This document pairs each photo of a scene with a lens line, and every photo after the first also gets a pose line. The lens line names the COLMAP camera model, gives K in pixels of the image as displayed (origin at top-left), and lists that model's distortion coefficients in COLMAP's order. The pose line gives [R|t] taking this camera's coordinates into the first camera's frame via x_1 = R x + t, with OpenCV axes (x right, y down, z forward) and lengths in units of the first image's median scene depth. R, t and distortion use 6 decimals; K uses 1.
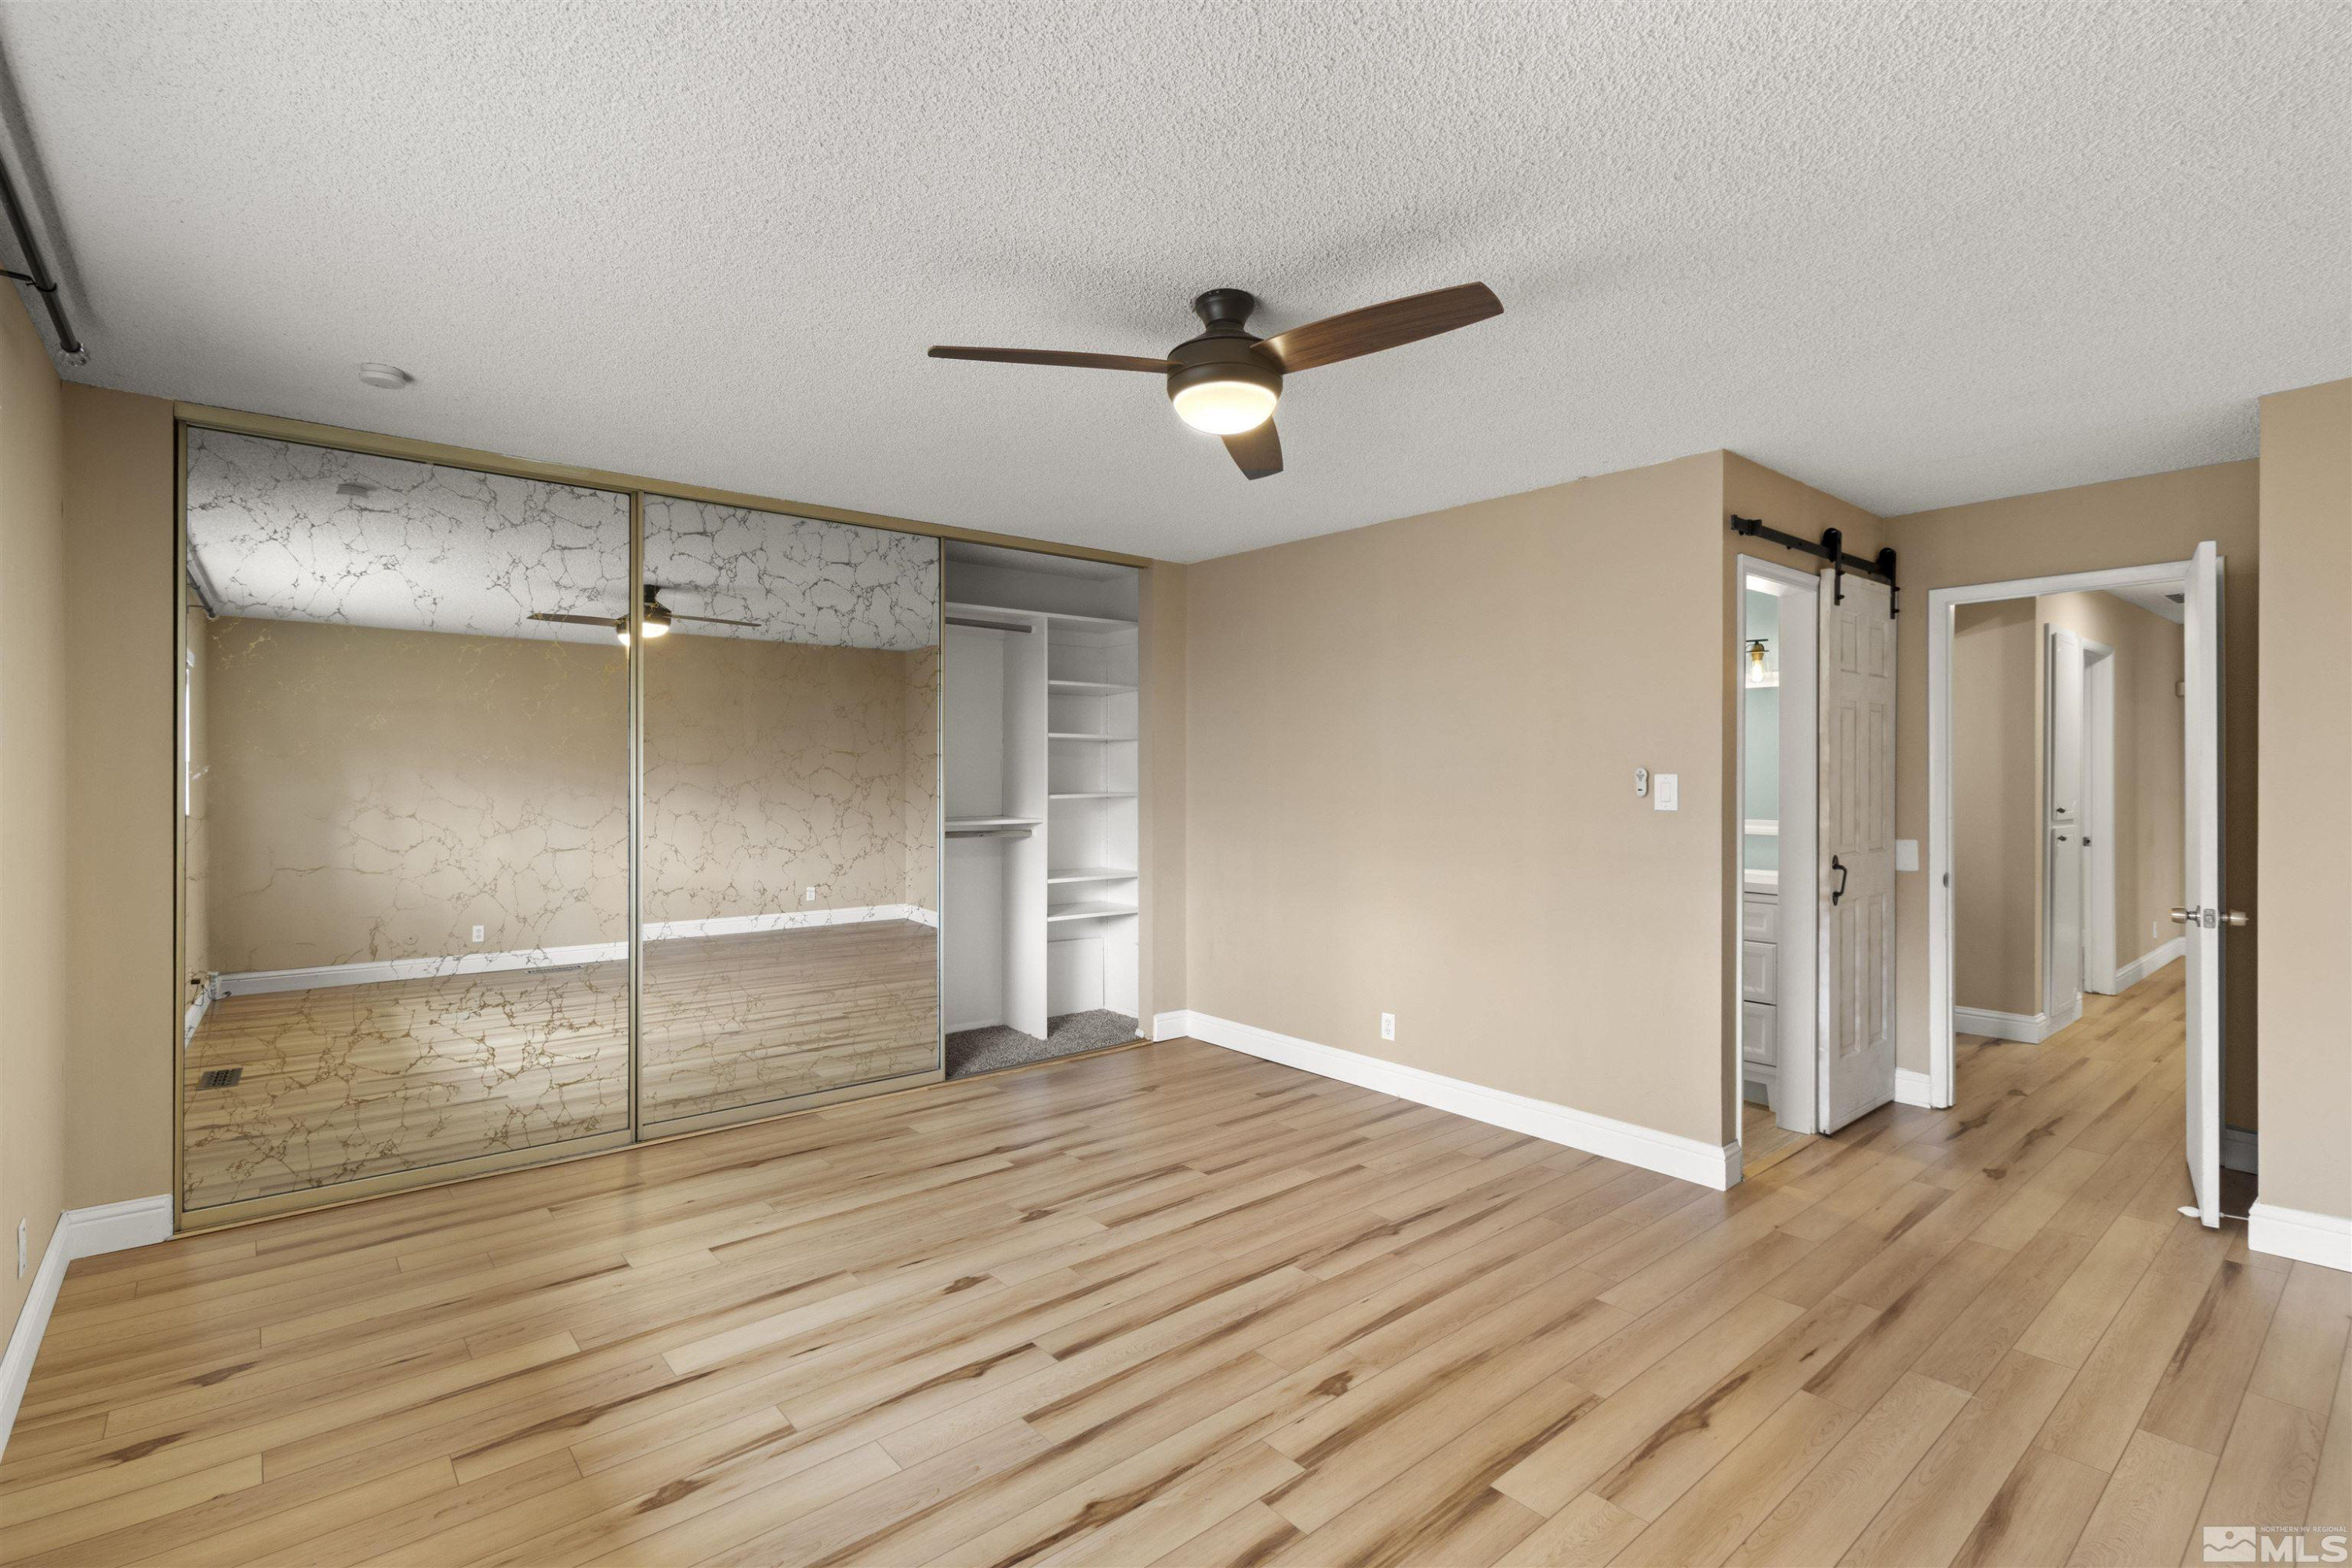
lens RADIAL K [[1099.6, 0, 1176.6], [0, 1099.6, 775.9], [0, 0, 1]] dist [-0.003964, 0.001680]
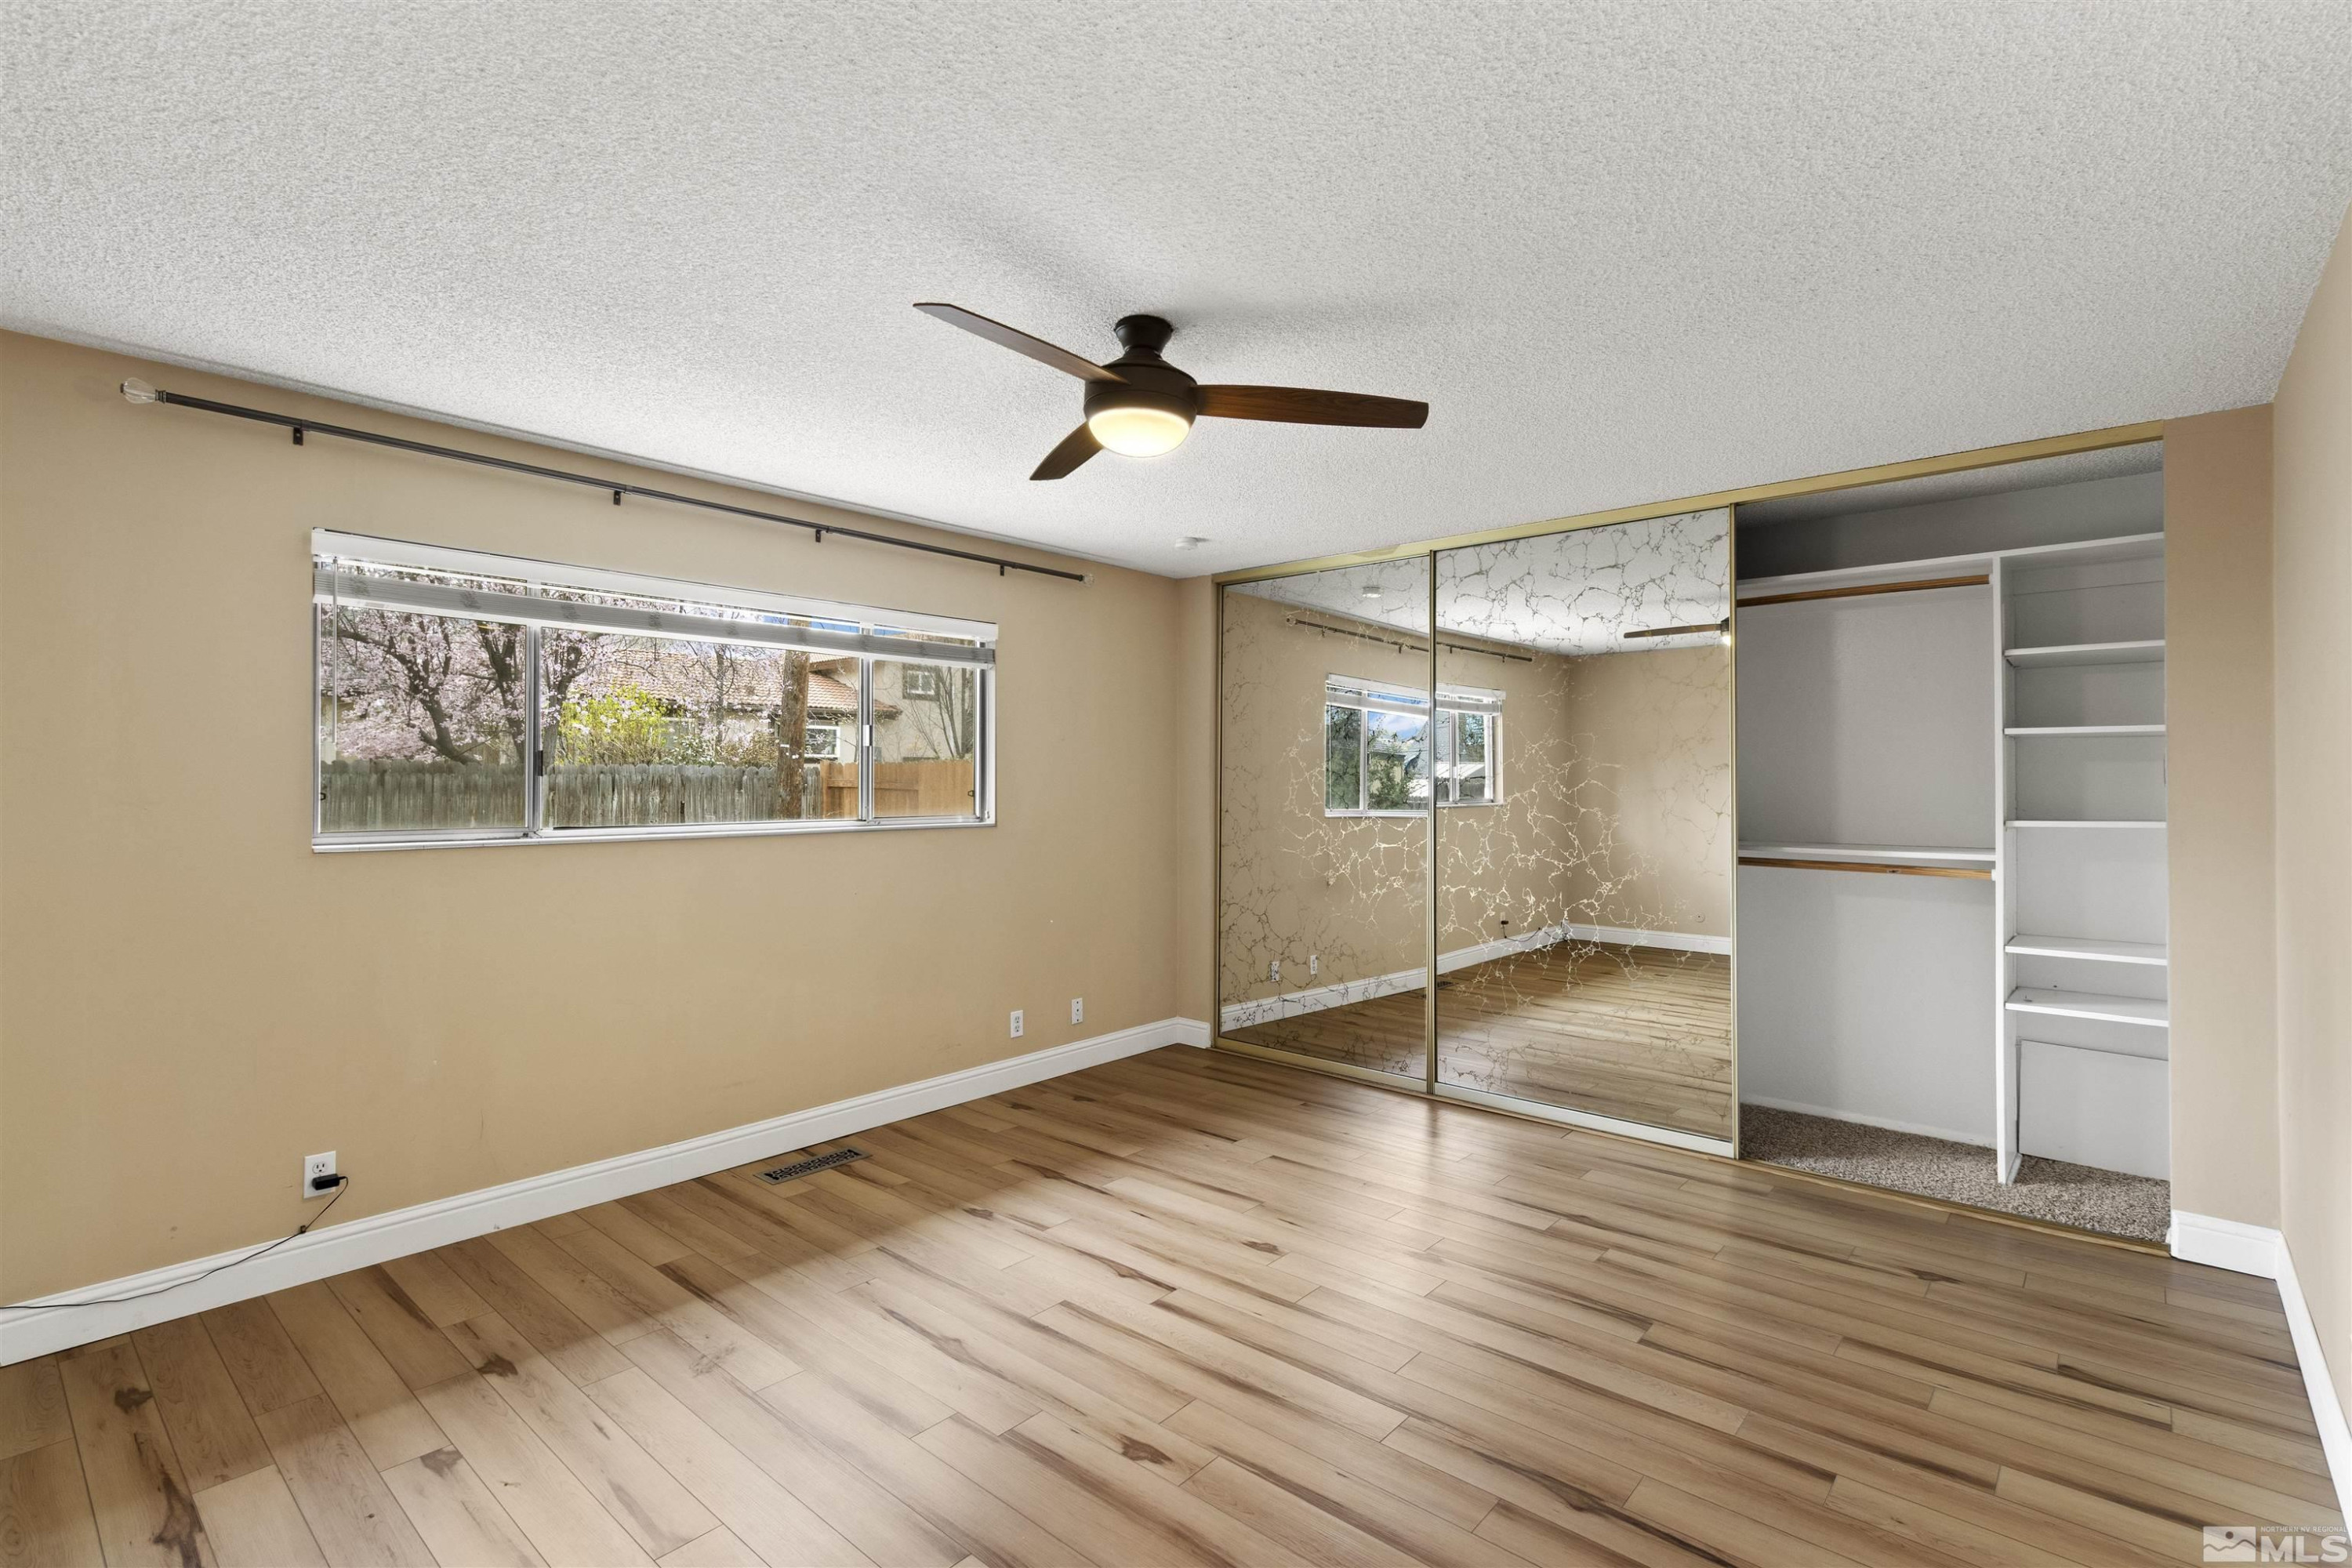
lens RADIAL K [[1099.6, 0, 1174.3], [0, 1099.6, 780.8], [0, 0, 1]] dist [-0.003964, 0.001680]
pose [[0.137269, -0.000517, -0.990534, 0.837972], [-0.003570, 0.999993, -0.001017, -0.008015], [0.990527, 0.003676, 0.137266, 0.706244]]
